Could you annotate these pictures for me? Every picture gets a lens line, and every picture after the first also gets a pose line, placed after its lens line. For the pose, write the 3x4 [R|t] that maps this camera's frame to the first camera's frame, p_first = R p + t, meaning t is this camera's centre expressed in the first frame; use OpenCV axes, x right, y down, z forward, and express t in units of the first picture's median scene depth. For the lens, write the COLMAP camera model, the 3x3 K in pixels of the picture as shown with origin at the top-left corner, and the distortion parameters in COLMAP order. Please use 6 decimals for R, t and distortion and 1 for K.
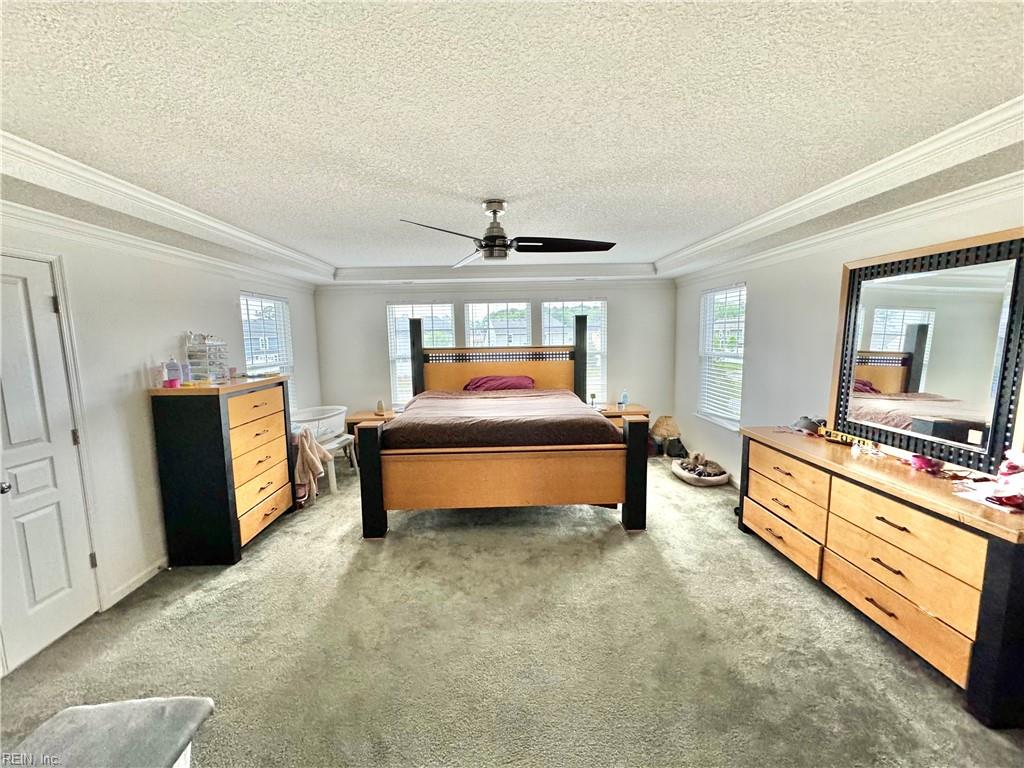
lens RADIAL K [[408.4, 0, 512.3], [0, 408.4, 385.0], [0, 0, 1]] dist [-0.000454, -0.000303]
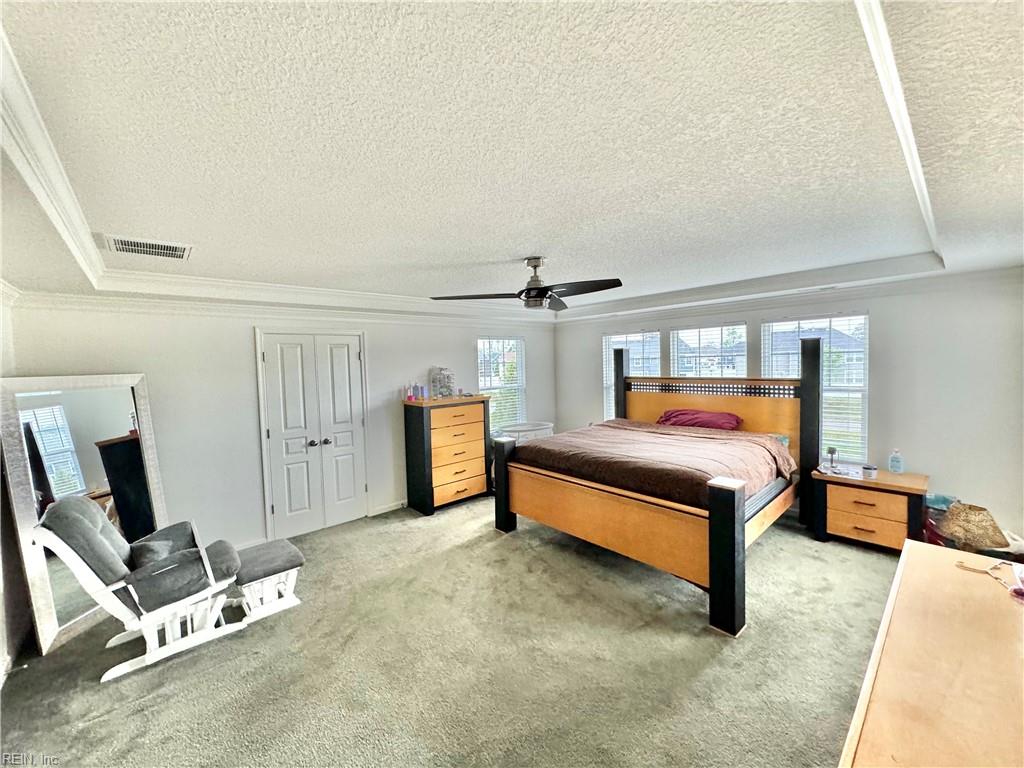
lens RADIAL K [[408.4, 0, 514.7], [0, 408.4, 383.0], [0, 0, 1]] dist [-0.000454, -0.000303]
pose [[0.645186, 0.040093, -0.762973, 0.630173], [-0.076219, 0.997018, -0.012061, -0.066003], [0.760214, 0.065934, 0.646318, 0.191932]]
